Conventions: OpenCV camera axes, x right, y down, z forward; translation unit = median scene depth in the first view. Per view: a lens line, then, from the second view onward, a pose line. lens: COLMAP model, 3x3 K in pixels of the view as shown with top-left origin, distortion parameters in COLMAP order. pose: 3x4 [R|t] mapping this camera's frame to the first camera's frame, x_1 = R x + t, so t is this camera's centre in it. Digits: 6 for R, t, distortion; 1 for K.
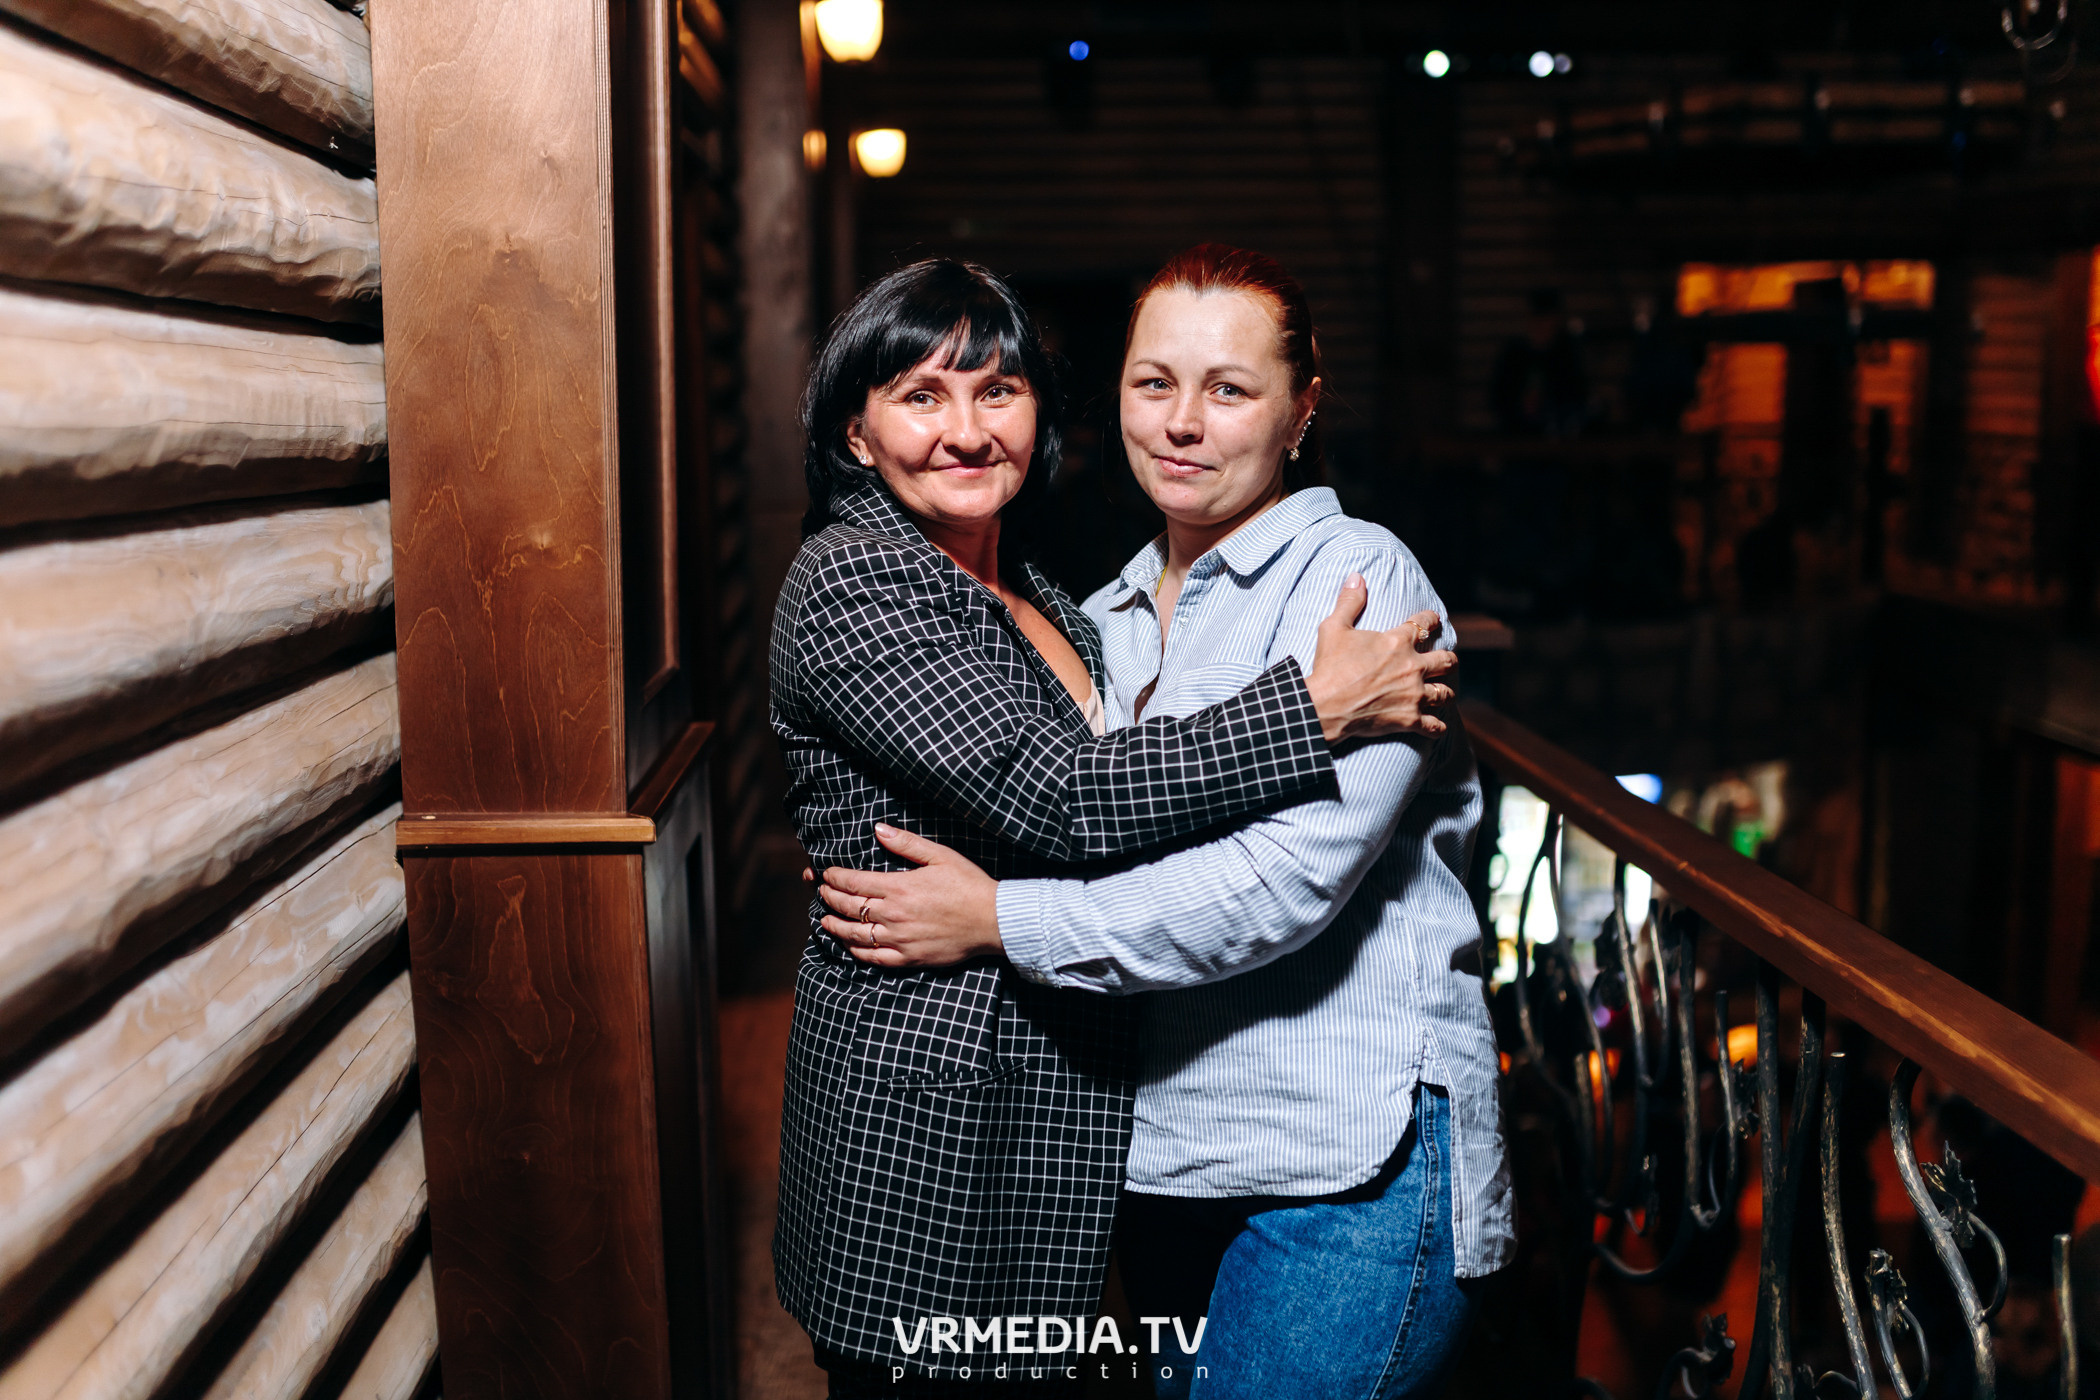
lens RADIAL K [[2043.7, 0, 1050.0], [0, 2043.7, 700.0], [0, 0, 1]] dist [0.001449, 0.015128]
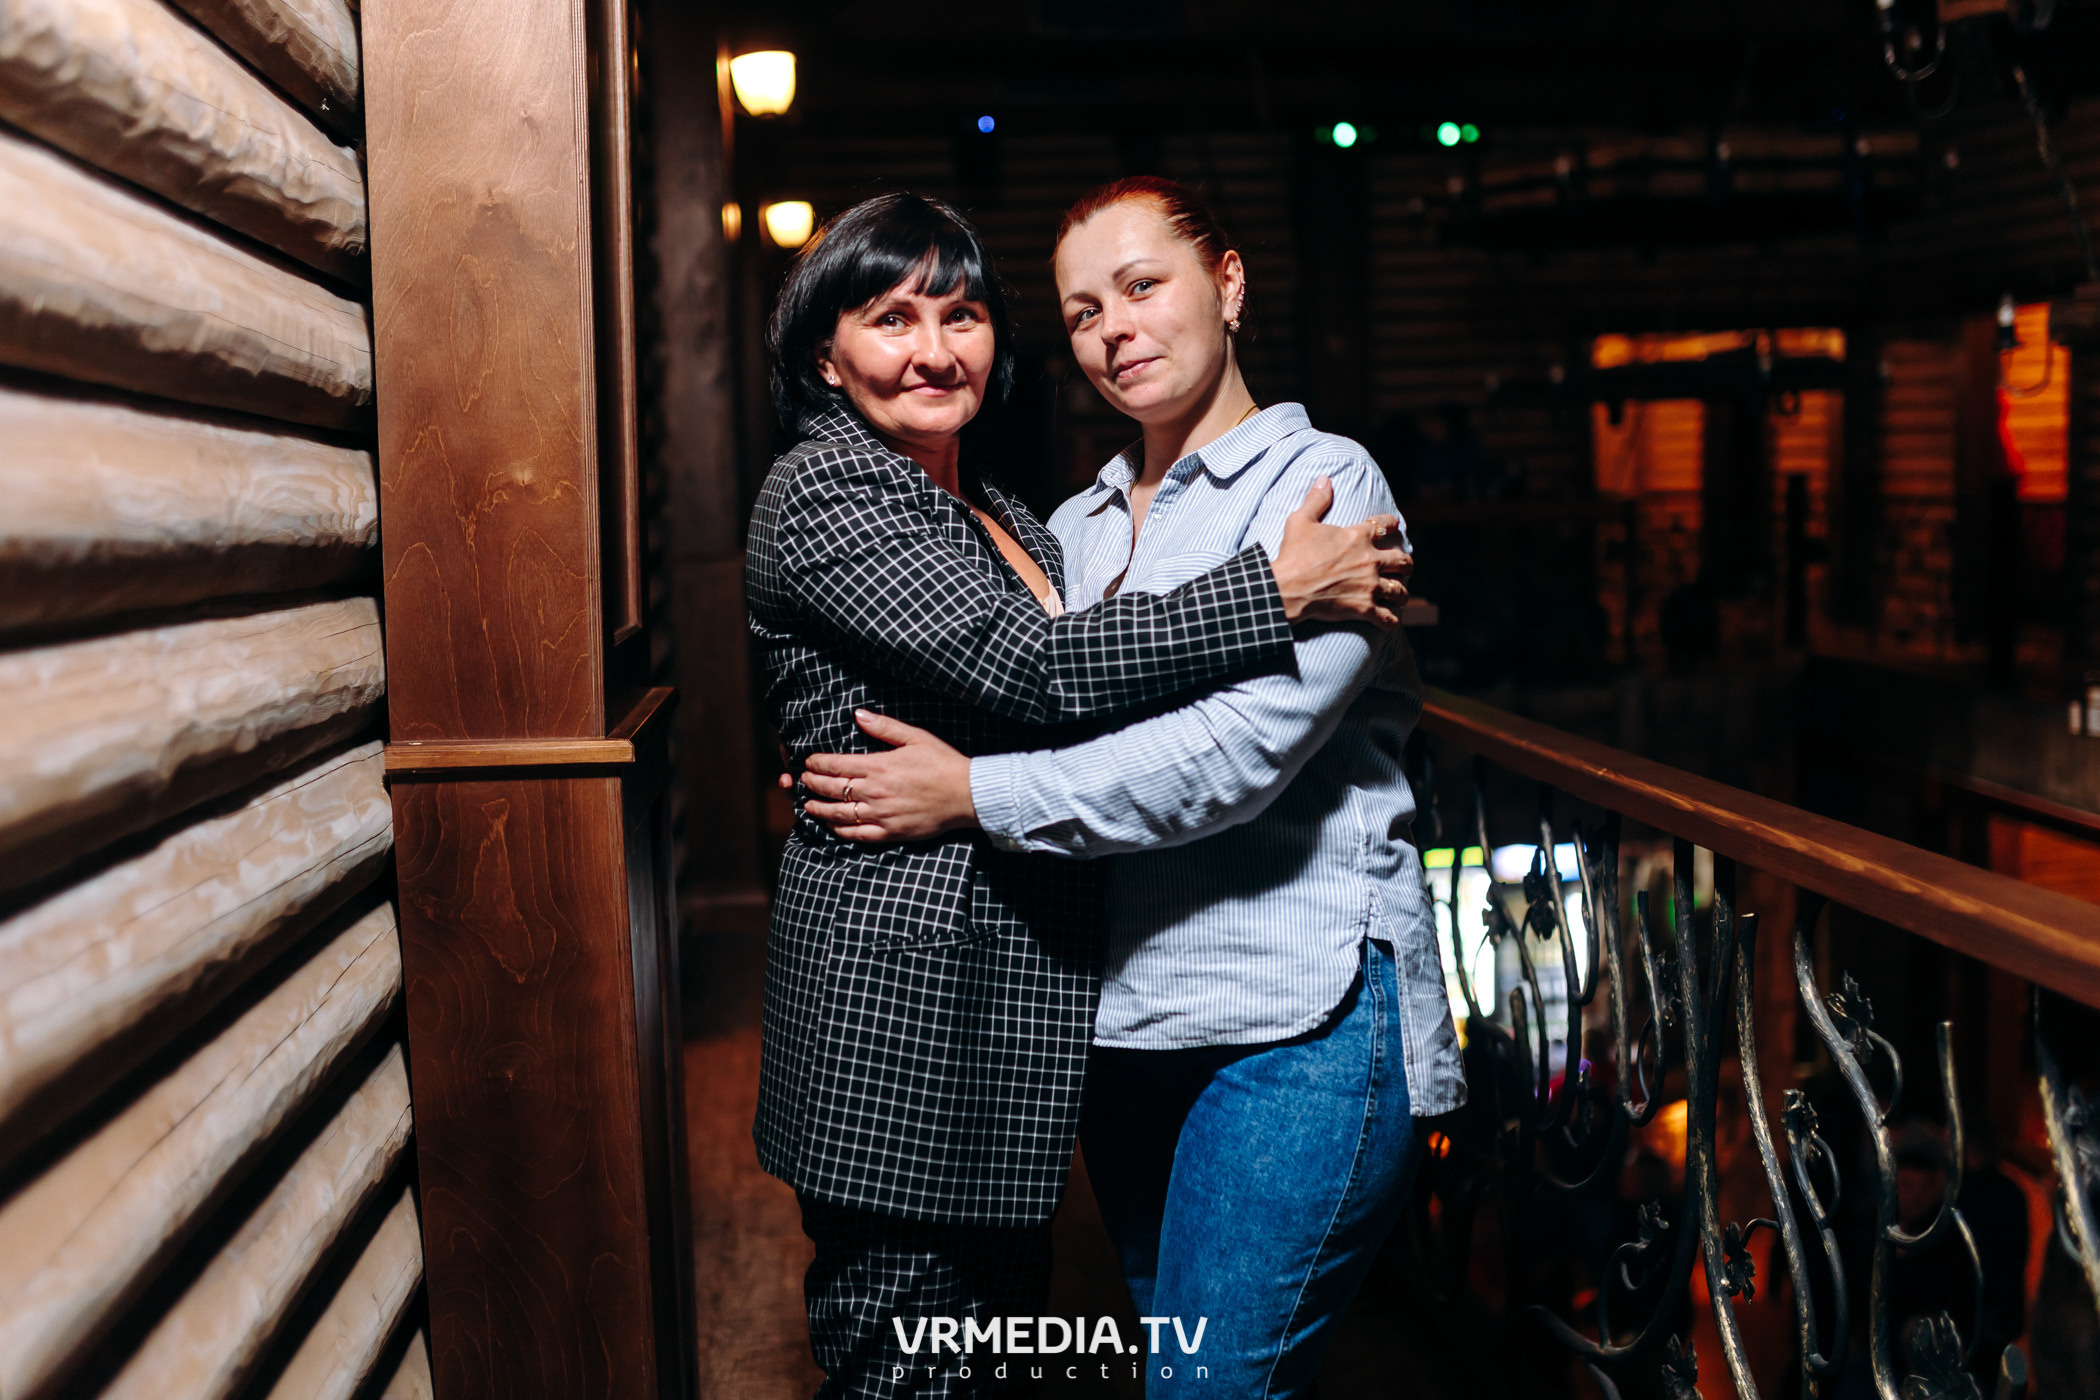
lens RADIAL K [[2132.3, 0, 1050.0], [0, 2132.3, 700.0], [0, 0, 1]] dist [-0.001472, 0.012762]
pose [[0.998904, -0.020302, 0.042176, -0.029470], [0.022566, 0.998290, -0.053924, 0.118238], [-0.041009, 0.054817, 0.997654, -0.119527]]
